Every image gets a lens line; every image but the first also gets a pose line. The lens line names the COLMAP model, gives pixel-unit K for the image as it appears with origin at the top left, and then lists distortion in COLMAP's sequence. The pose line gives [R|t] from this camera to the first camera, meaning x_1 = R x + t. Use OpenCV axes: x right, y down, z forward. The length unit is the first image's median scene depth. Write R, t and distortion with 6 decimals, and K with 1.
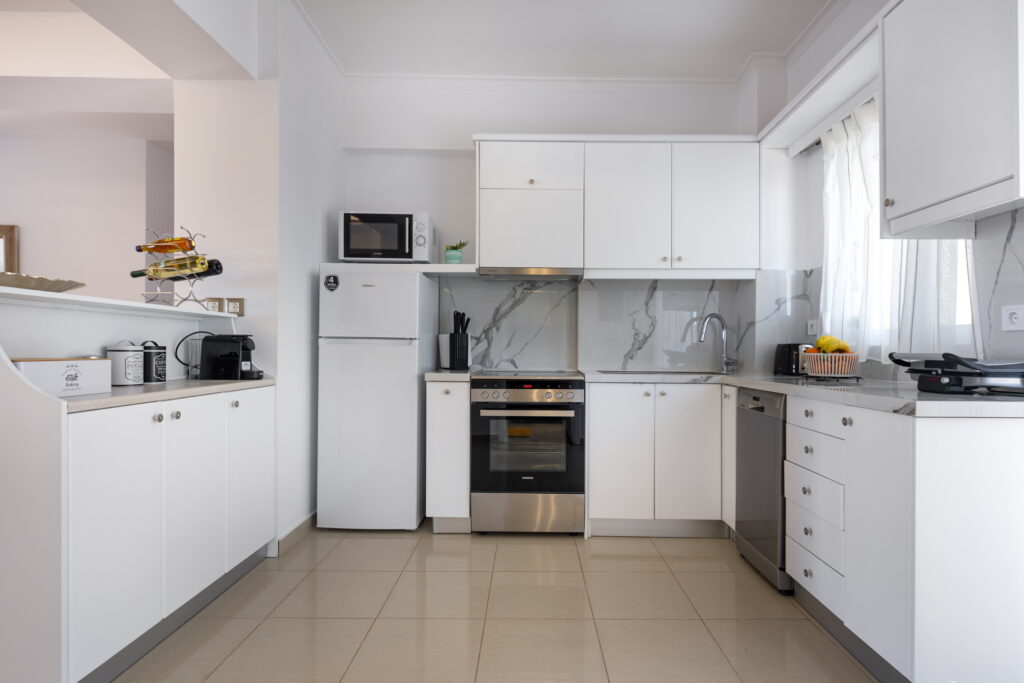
lens RADIAL K [[522.5, 0, 512.0], [0, 522.5, 341.5], [0, 0, 1]] dist [-0.001586, -0.000036]
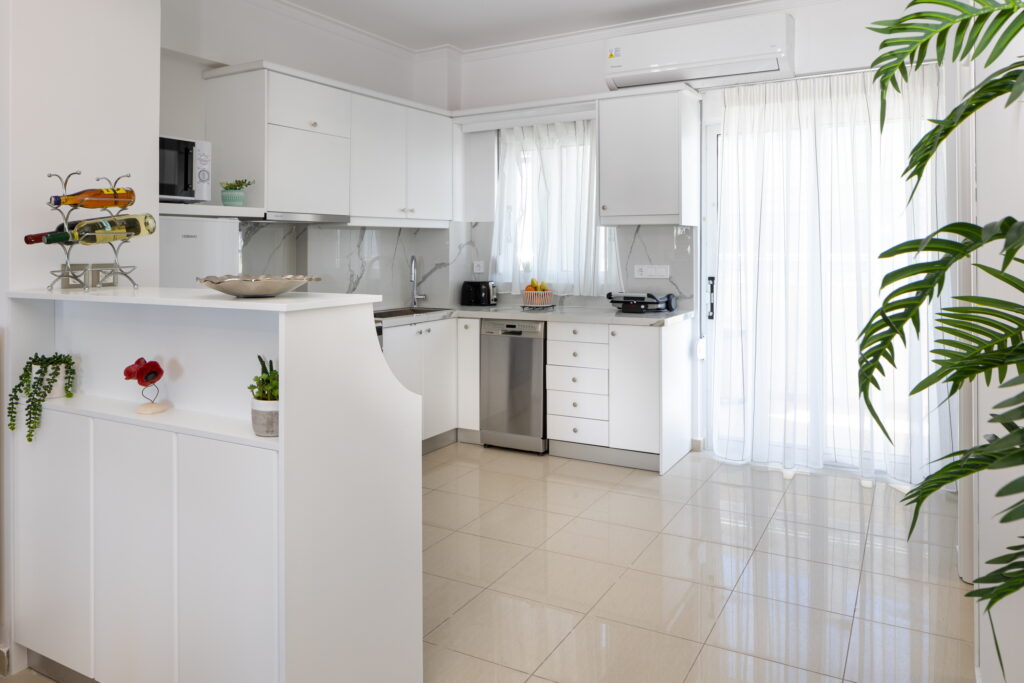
lens RADIAL K [[717.7, 0, 513.9], [0, 717.7, 244.8], [0, 0, 1]] dist [-0.001961, -0.000202]
pose [[0.495096, -0.010266, 0.868777, -0.926146], [0.002509, 0.999943, 0.010386, -0.099360], [-0.868835, -0.002962, 0.495094, 0.033049]]
